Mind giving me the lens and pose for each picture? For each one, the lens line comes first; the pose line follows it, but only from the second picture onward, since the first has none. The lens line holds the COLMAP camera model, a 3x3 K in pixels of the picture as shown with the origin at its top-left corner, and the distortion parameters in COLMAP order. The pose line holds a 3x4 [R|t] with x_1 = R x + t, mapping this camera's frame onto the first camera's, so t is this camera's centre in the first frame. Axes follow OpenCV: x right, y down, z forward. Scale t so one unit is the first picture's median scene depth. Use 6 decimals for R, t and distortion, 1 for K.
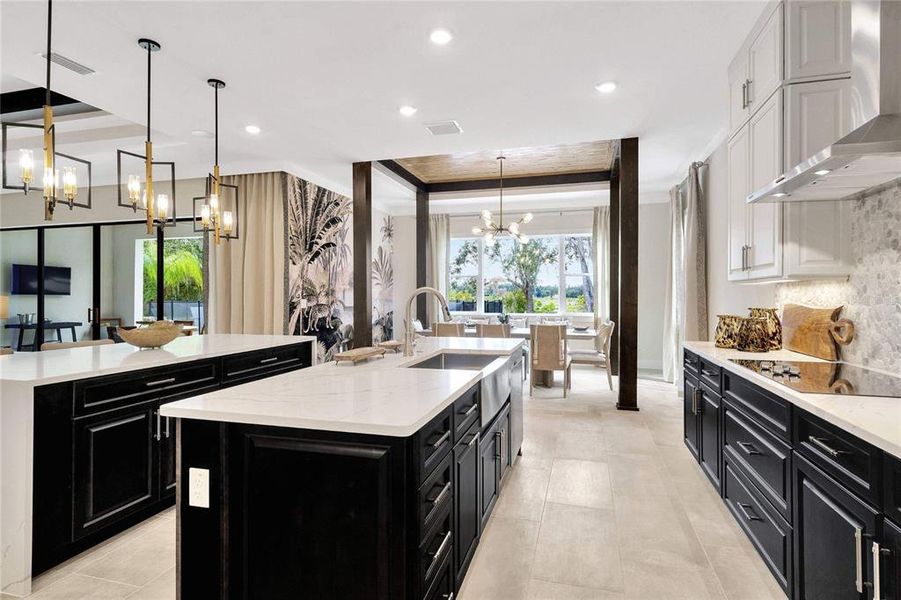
lens RADIAL K [[473.5, 0, 452.4], [0, 473.5, 293.7], [0, 0, 1]] dist [0.000642, 0.000404]
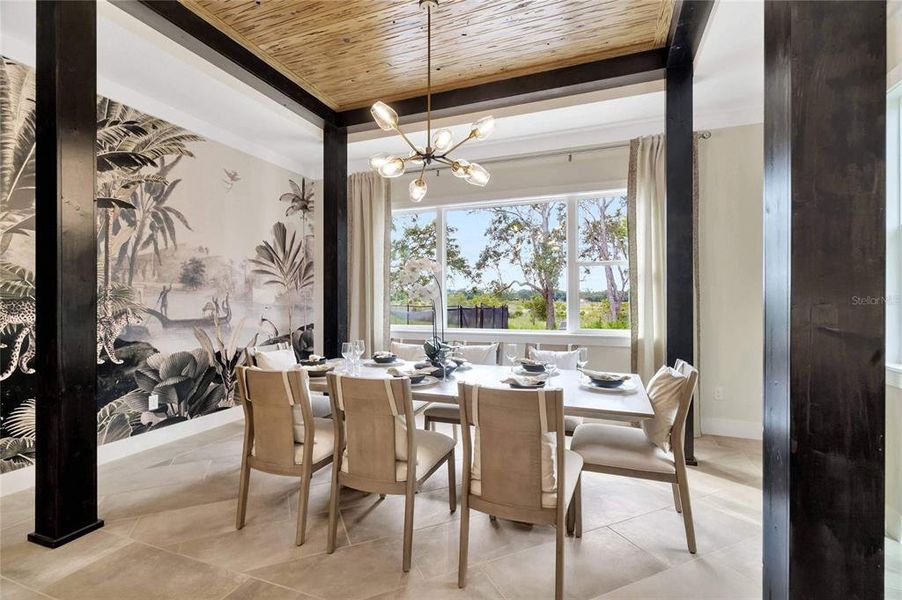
lens RADIAL K [[412.3, 0, 451.1], [0, 412.3, 304.0], [0, 0, 1]] dist [-0.002327, -0.000154]
pose [[0.995857, -0.003717, -0.090858, 0.149541], [0.004832, 0.999916, 0.012056, 0.003468], [0.090805, -0.012445, 0.995791, 0.559224]]
